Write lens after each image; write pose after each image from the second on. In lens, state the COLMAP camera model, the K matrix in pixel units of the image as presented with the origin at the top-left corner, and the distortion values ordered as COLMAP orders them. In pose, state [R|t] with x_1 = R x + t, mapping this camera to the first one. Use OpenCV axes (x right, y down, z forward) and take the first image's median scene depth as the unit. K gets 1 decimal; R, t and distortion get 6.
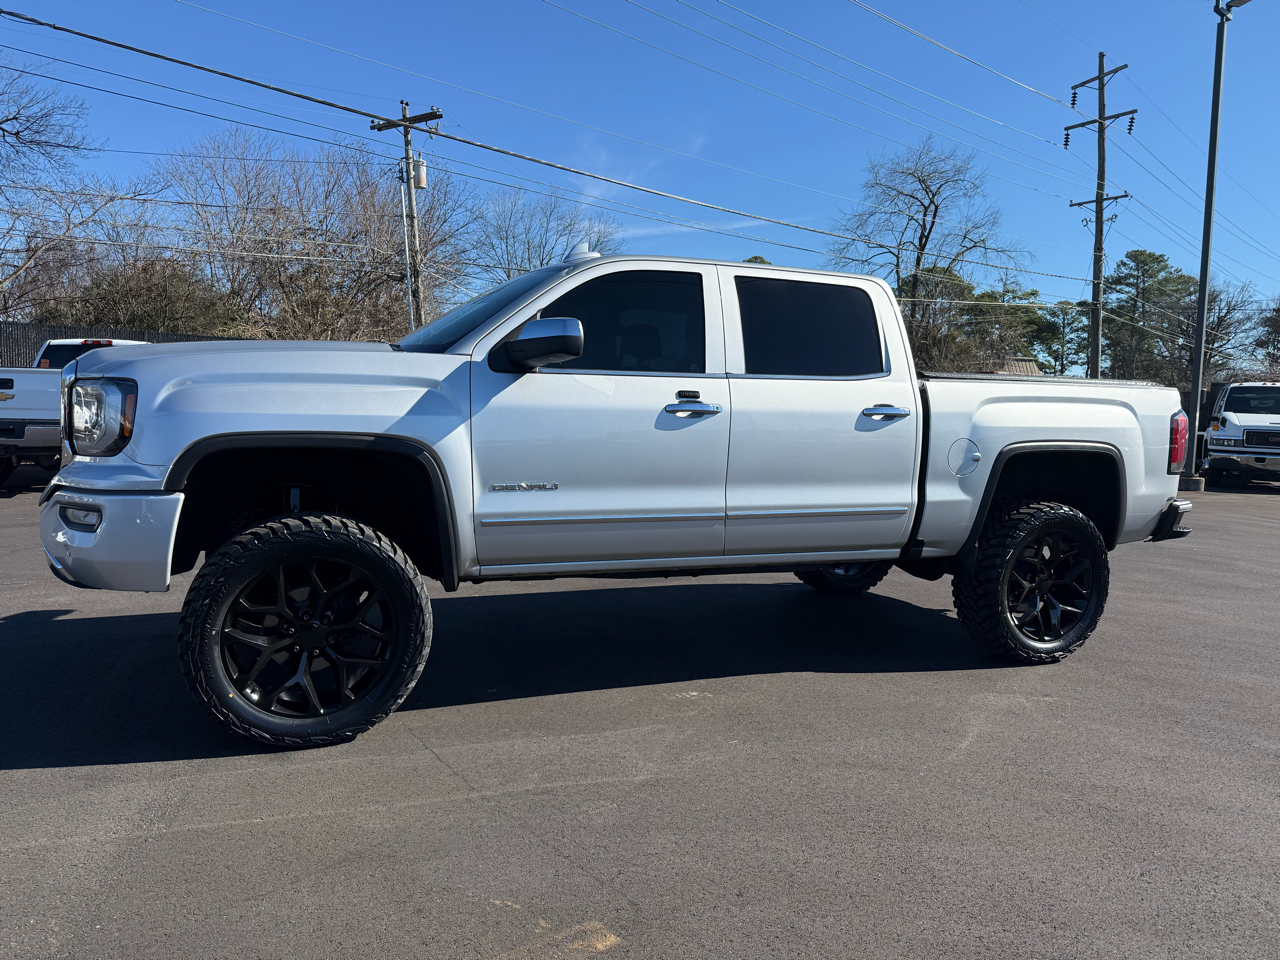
lens RADIAL K [[950.4, 0, 633.9], [0, 950.4, 477.6], [0, 0, 1]] dist [0.030378, -0.039310]
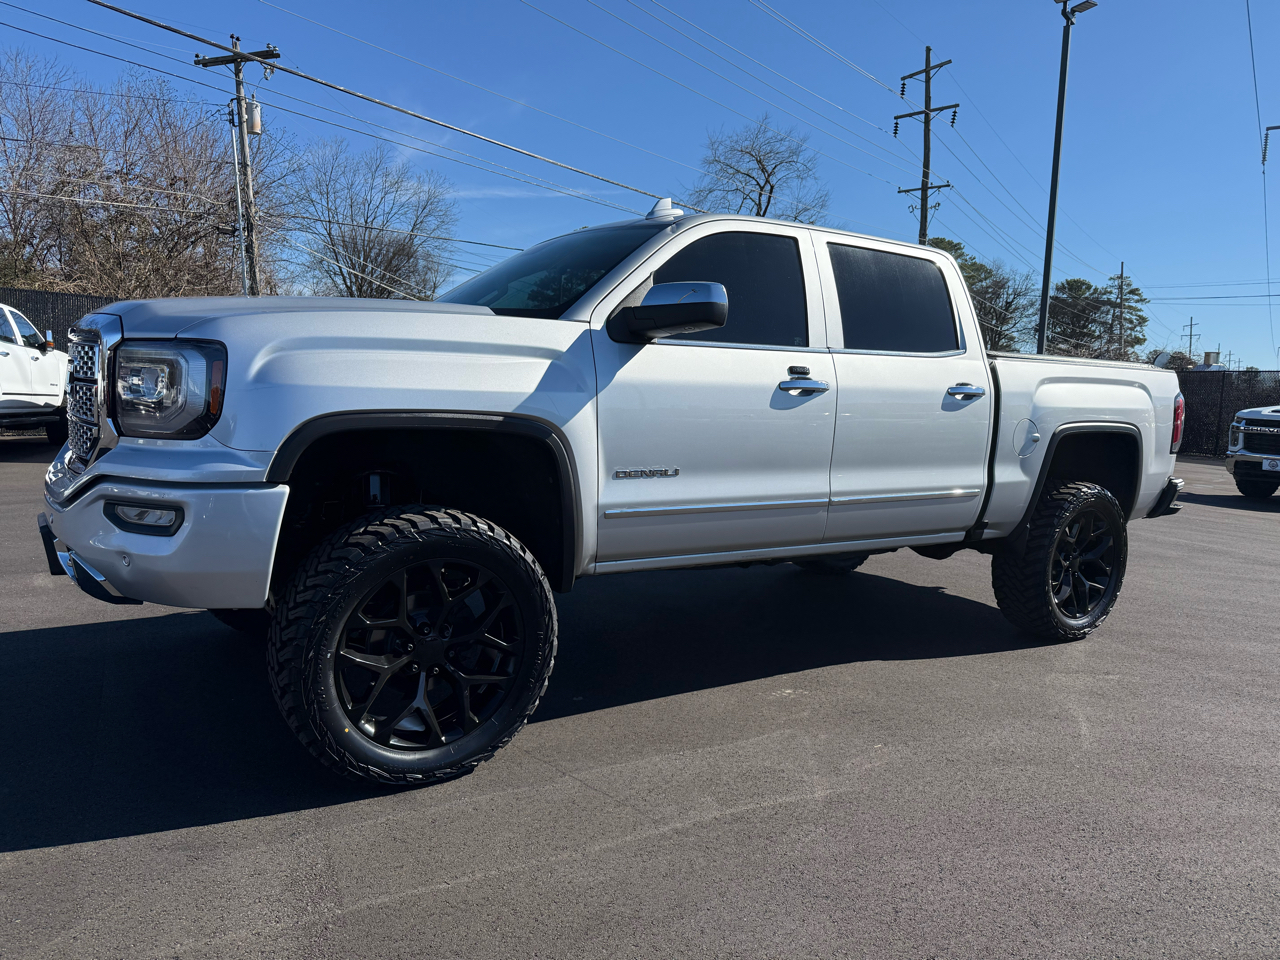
lens RADIAL K [[949.0, 0, 640.0], [0, 949.0, 480.0], [0, 0, 1]] dist [0.040942, -0.059440]
pose [[0.979450, -0.007466, 0.201549, -0.248871], [0.000936, 0.999472, 0.032475, -0.010214], [-0.201685, -0.031619, 0.978940, 0.110606]]
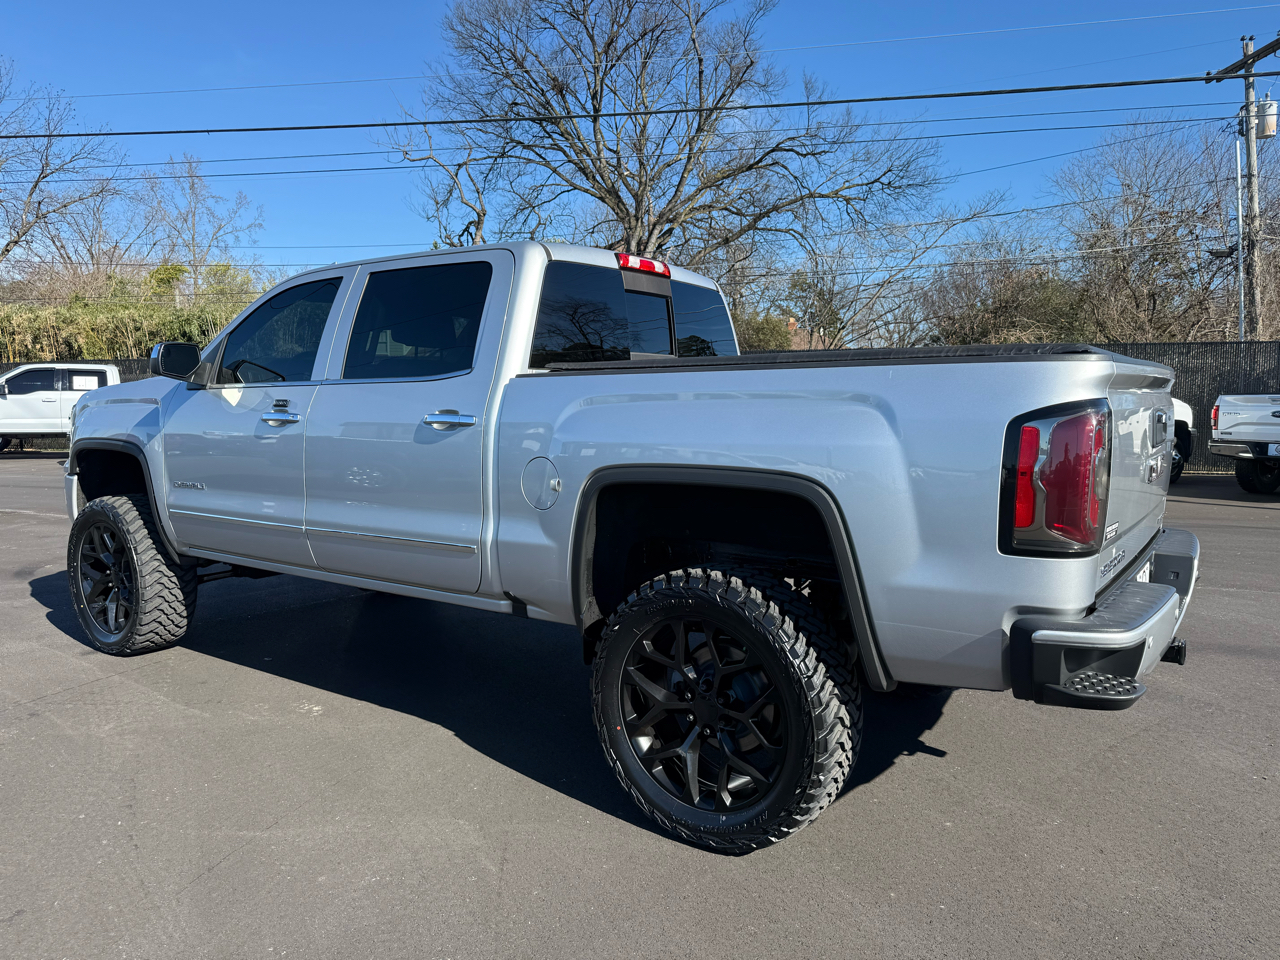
lens RADIAL K [[949.0, 0, 640.0], [0, 949.0, 480.0], [0, 0, 1]] dist [0.040942, -0.059440]
pose [[0.524986, 0.047241, -0.849799, 0.982734], [-0.050228, 0.998438, 0.024474, -0.044756], [0.849628, 0.029835, 0.526538, 0.703117]]
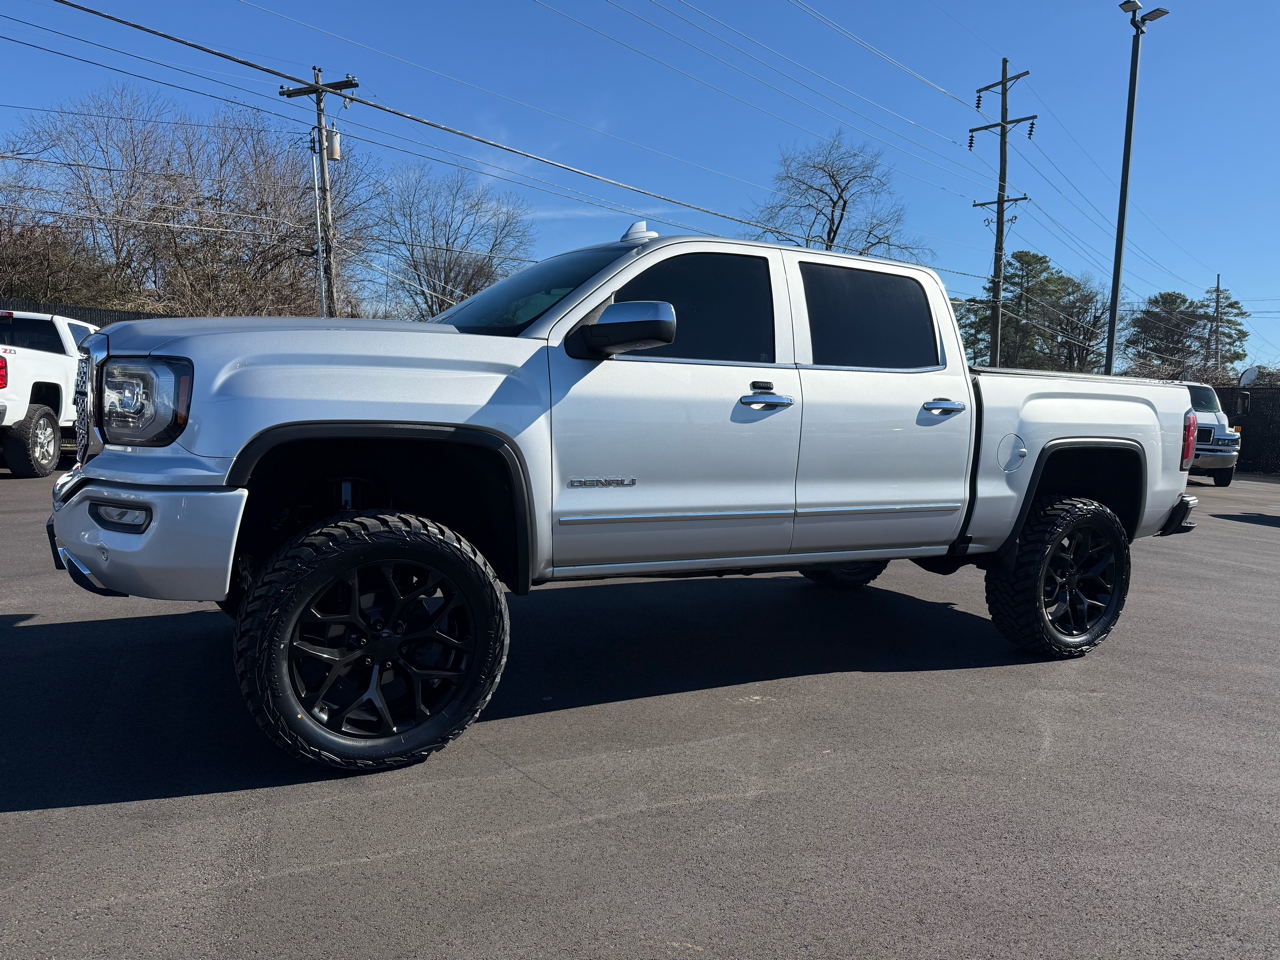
lens RADIAL K [[949.0, 0, 640.0], [0, 949.0, 480.0], [0, 0, 1]] dist [0.040942, -0.059440]
pose [[0.993005, 0.005111, 0.117963, -0.156317], [-0.007042, 0.999848, 0.015957, -0.006354], [-0.117864, -0.016676, 0.992890, 0.060028]]
